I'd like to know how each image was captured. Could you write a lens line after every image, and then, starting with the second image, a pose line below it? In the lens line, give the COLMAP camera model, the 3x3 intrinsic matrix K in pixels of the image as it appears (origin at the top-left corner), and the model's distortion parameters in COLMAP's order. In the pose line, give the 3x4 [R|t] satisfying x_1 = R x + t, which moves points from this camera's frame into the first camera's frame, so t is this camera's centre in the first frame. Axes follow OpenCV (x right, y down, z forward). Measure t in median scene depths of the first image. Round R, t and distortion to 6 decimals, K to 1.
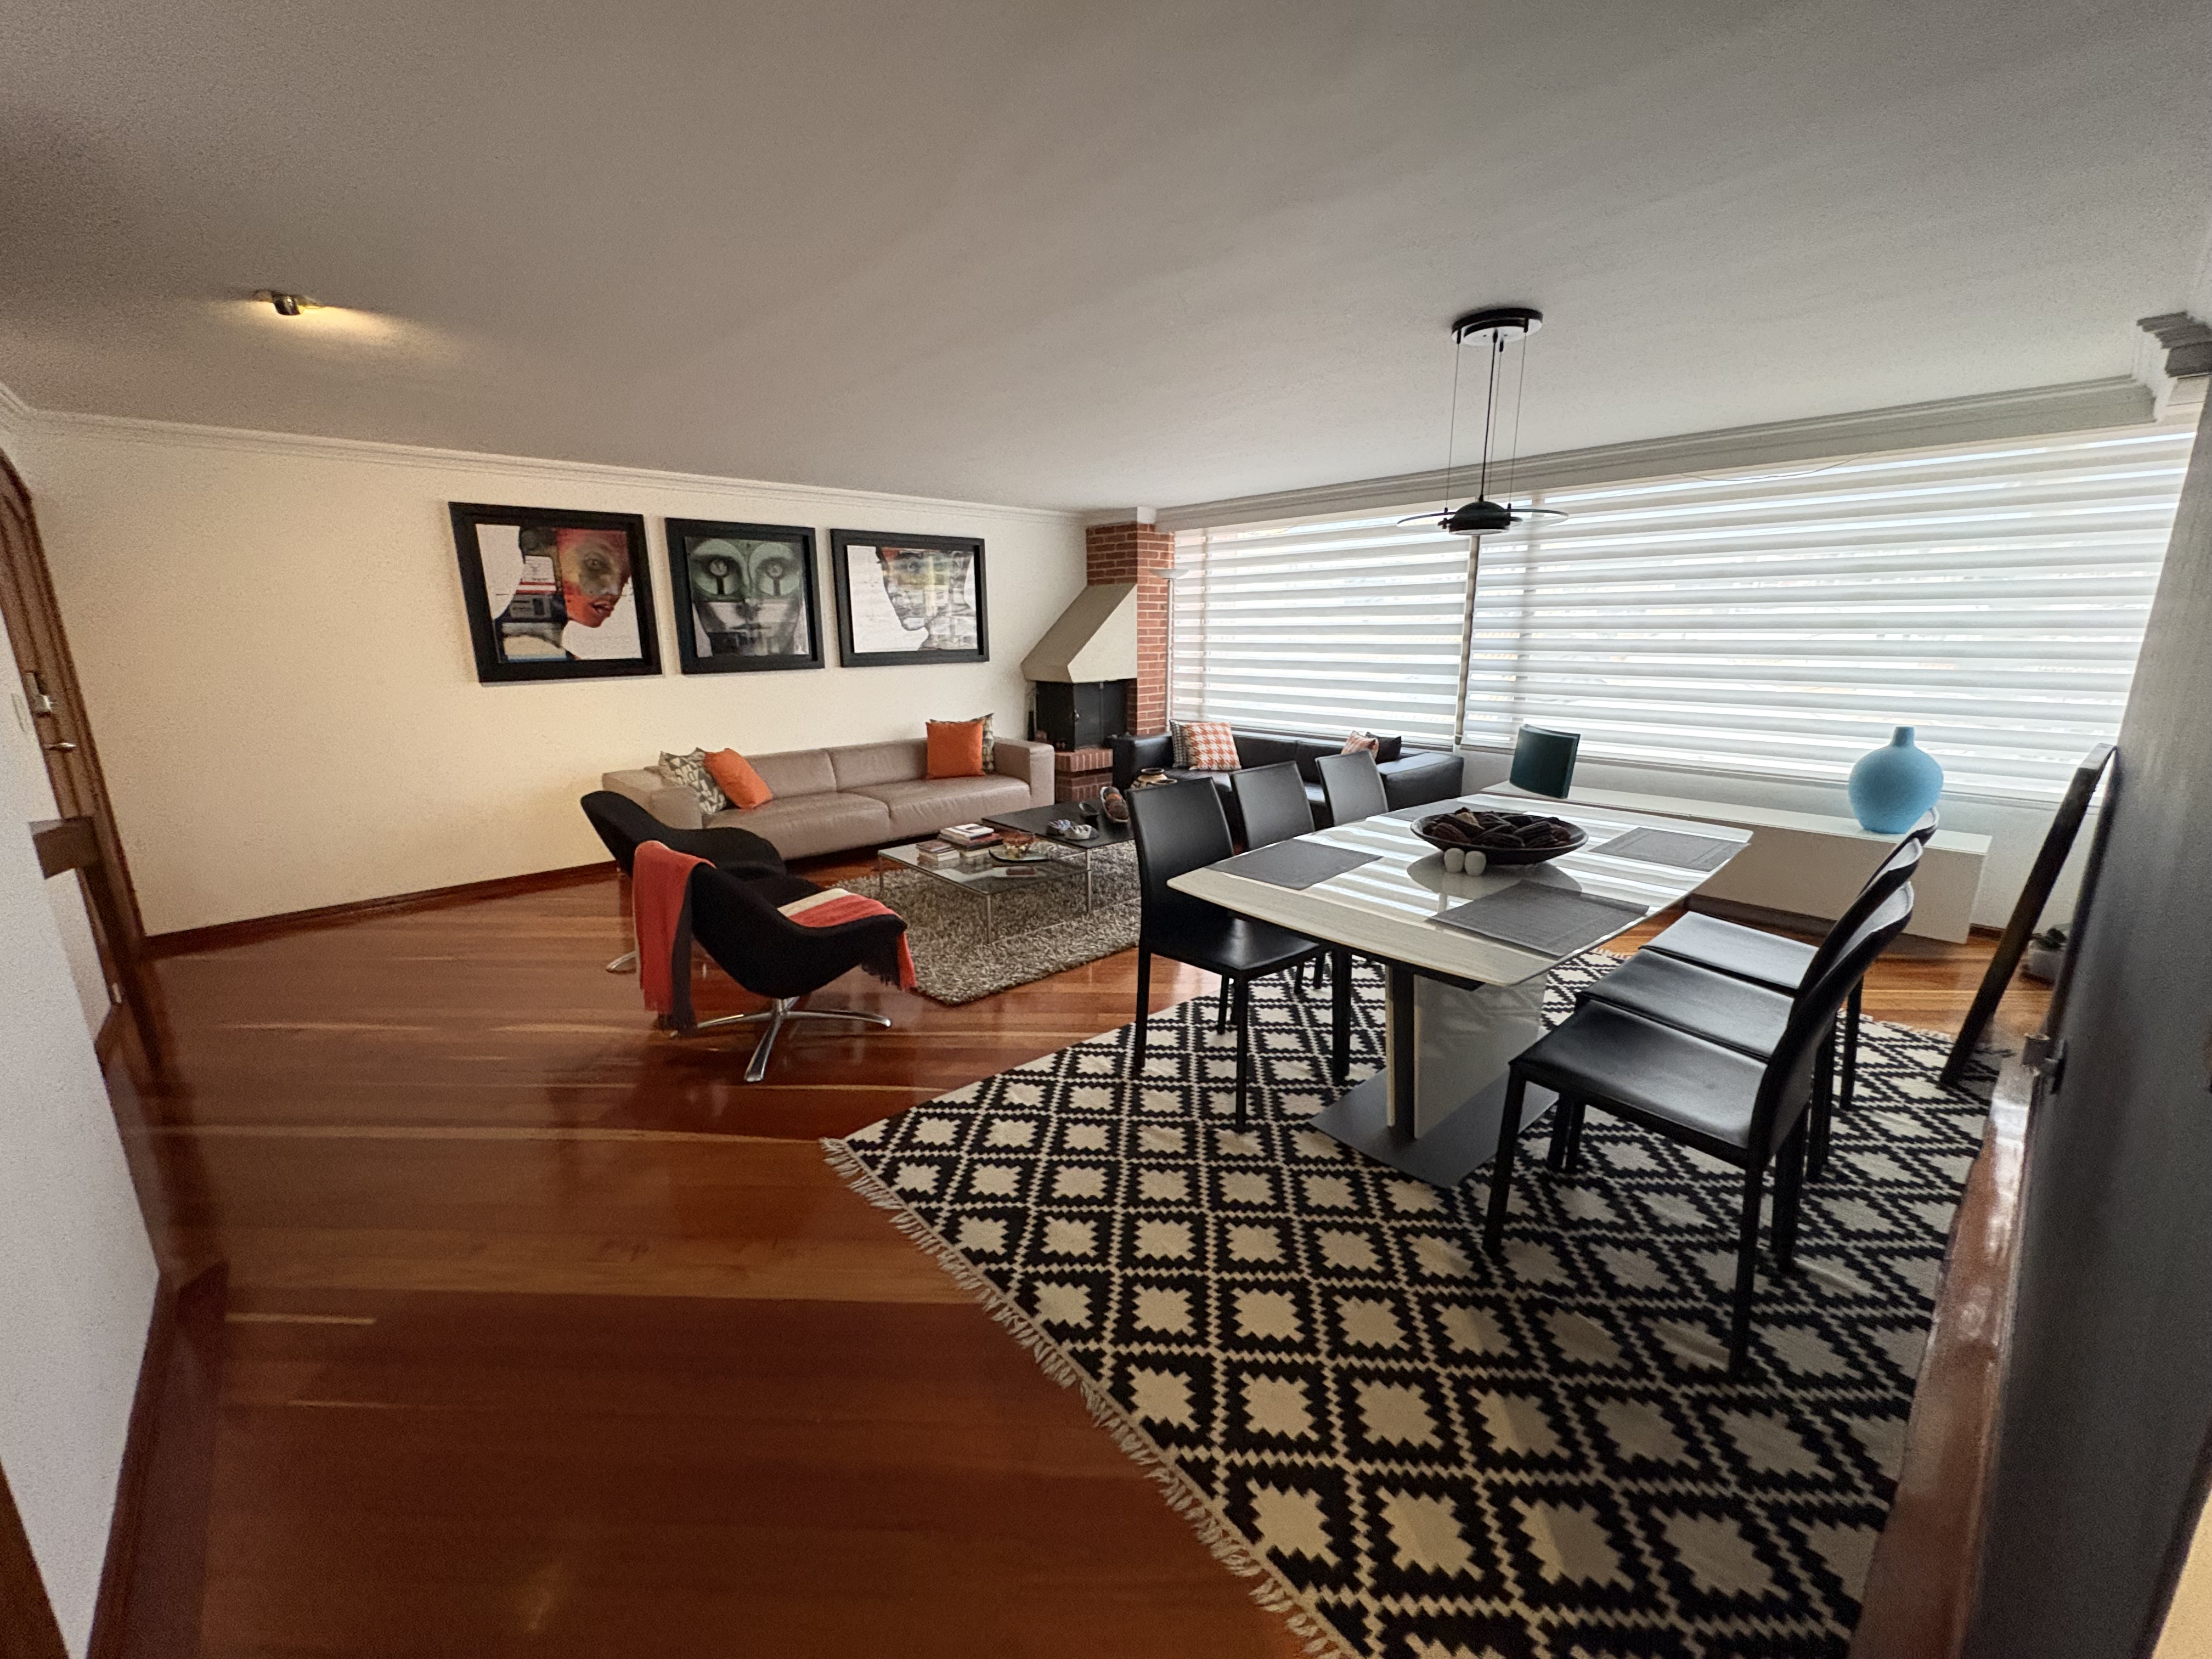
lens RADIAL K [[882.1, 0, 1111.8], [0, 882.1, 837.3], [0, 0, 1]] dist [0.001282, -0.000093]
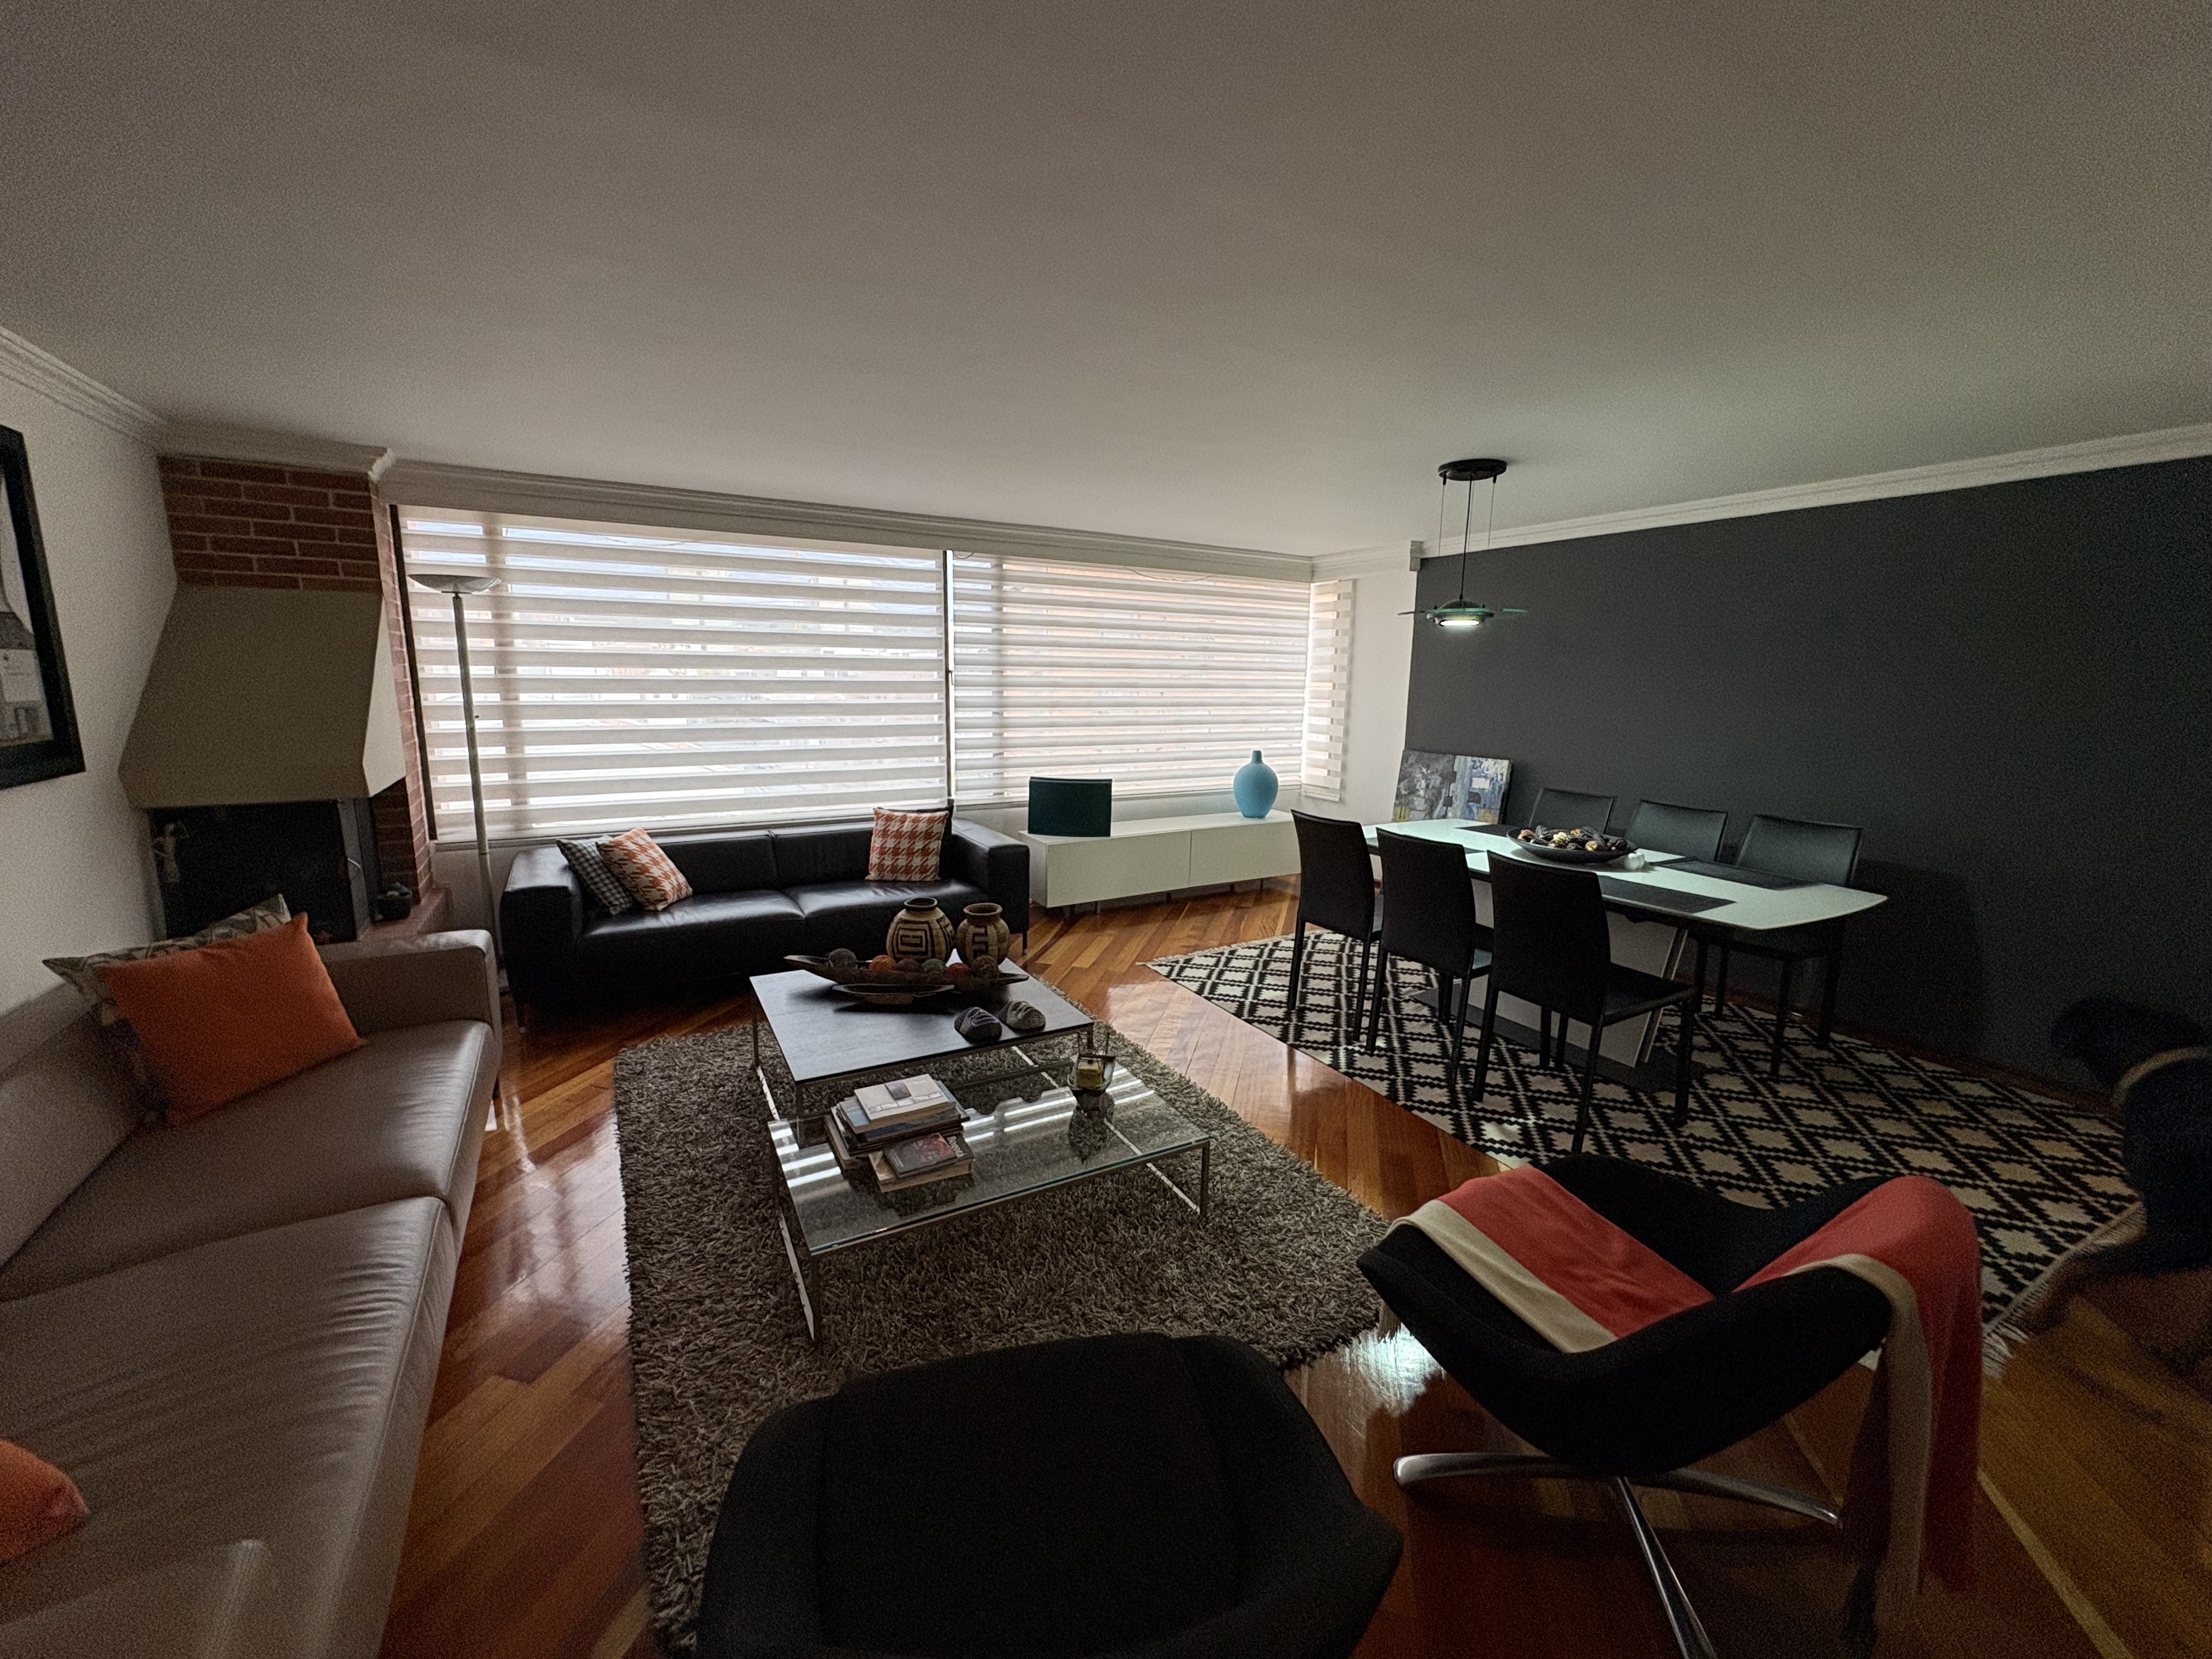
lens RADIAL K [[882.1, 0, 1106.3], [0, 882.1, 824.7], [0, 0, 1]] dist [0.001282, -0.000093]
pose [[0.215946, -0.156104, 0.963846, -0.826262], [0.211716, 0.971138, 0.109851, -0.262015], [-0.953175, 0.180340, 0.242763, 1.039444]]
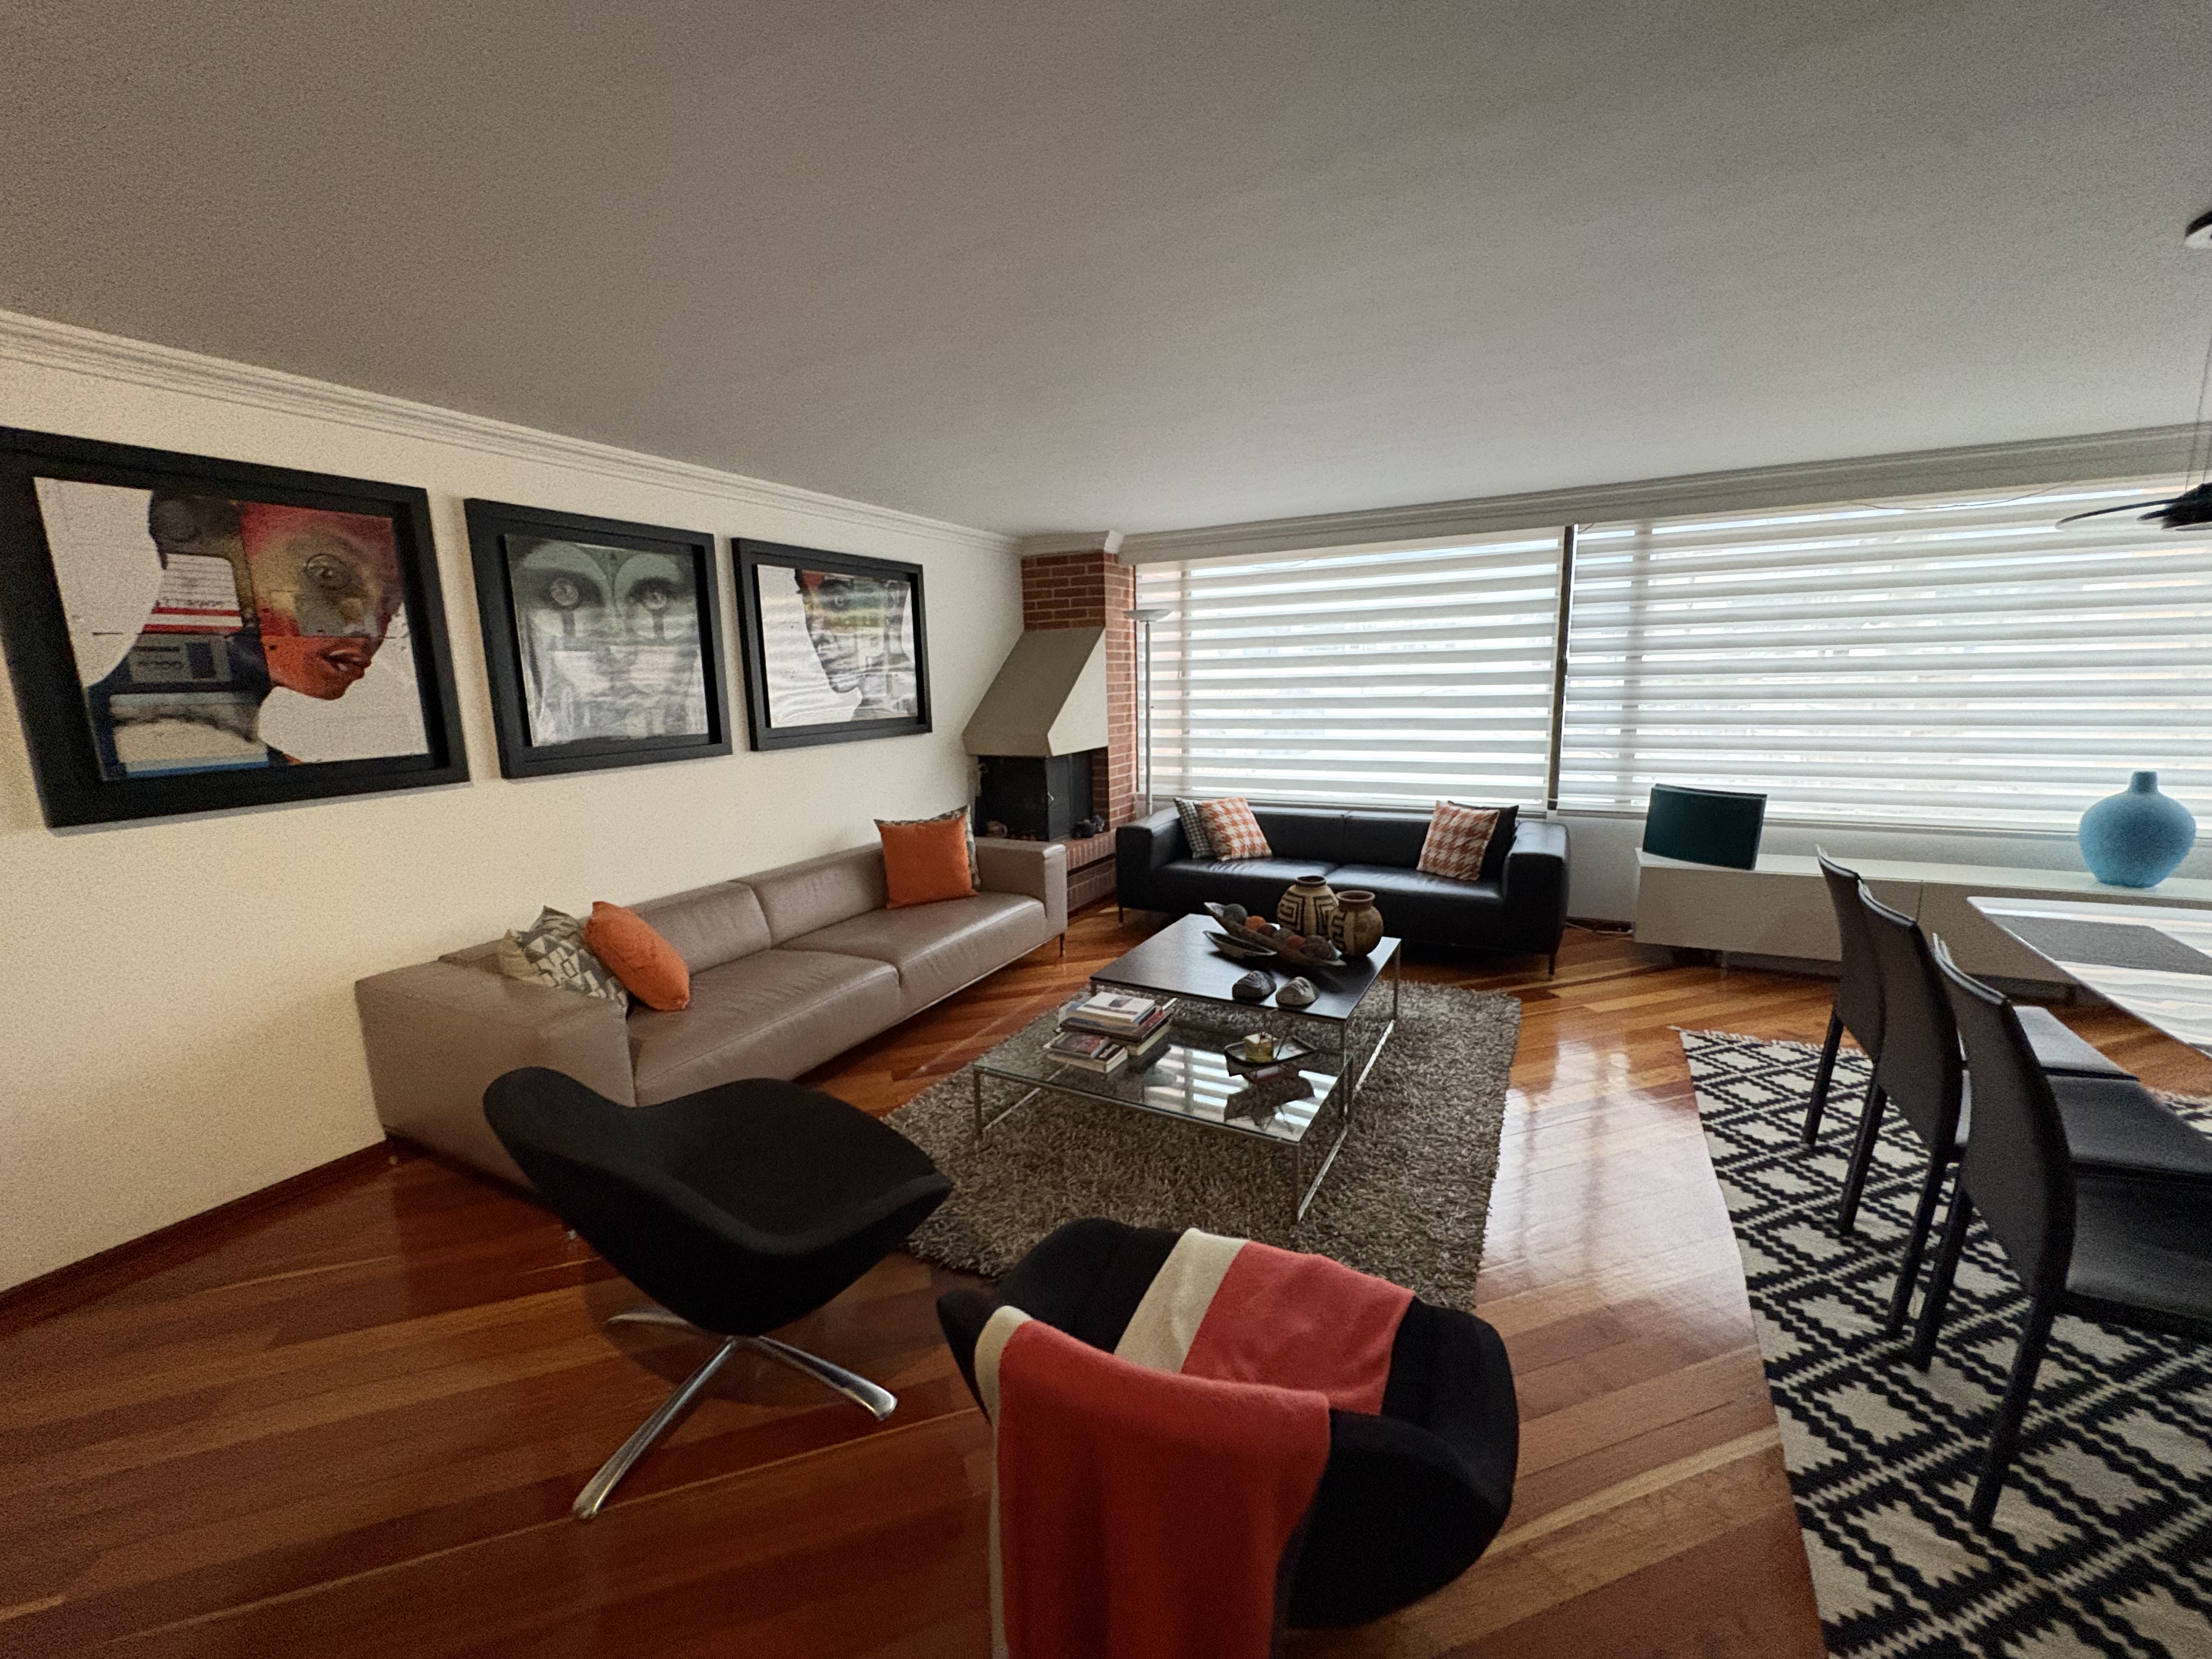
lens RADIAL K [[882.1, 0, 1112.0], [0, 882.1, 832.3], [0, 0, 1]] dist [0.001282, -0.000093]
pose [[0.939668, -0.074426, 0.333893, -0.505145], [0.096230, 0.994141, -0.049222, -0.139065], [-0.328274, 0.078383, 0.941325, 0.565261]]
